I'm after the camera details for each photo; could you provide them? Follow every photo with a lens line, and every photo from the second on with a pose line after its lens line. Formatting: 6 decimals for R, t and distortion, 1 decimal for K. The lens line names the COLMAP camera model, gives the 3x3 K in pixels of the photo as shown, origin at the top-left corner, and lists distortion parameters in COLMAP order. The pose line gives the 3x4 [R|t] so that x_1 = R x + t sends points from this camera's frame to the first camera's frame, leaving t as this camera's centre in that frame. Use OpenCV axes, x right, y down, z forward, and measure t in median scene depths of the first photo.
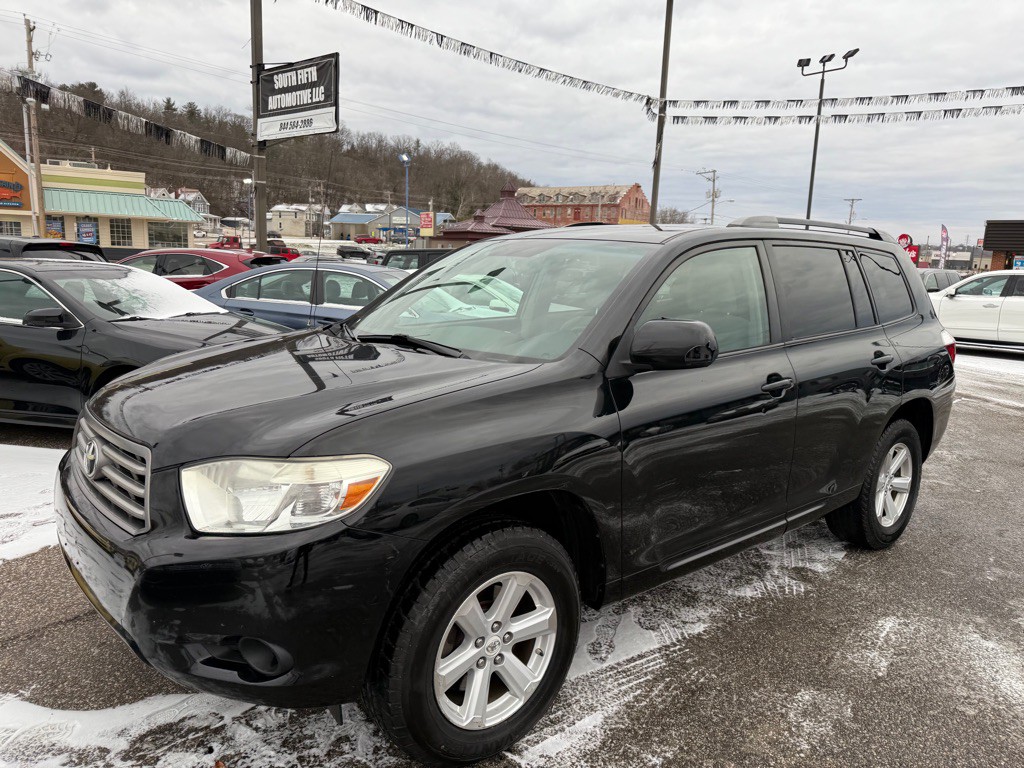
lens RADIAL K [[722.5, 0, 519.0], [0, 722.5, 382.4], [0, 0, 1]] dist [0.005770, -0.011130]
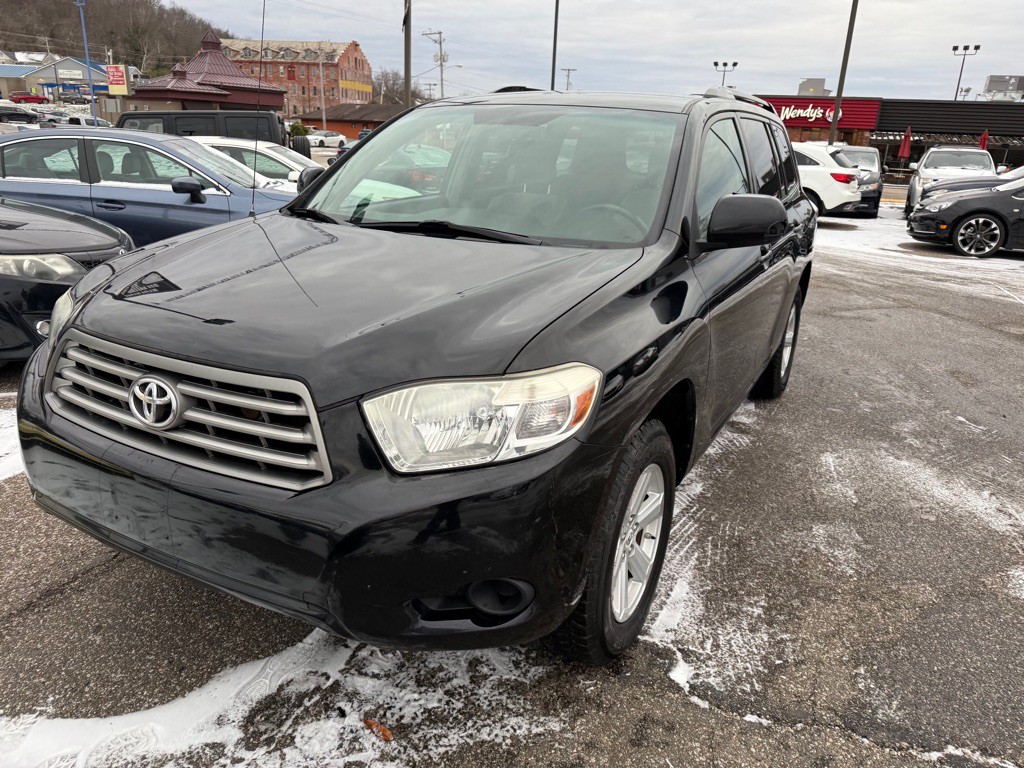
lens RADIAL K [[725.7, 0, 521.8], [0, 725.7, 371.0], [0, 0, 1]] dist [0.006581, -0.008053]
pose [[0.932206, -0.105059, 0.346344, -0.344650], [0.050280, 0.985256, 0.163534, -0.022654], [-0.358418, -0.135033, 0.923744, 0.114724]]
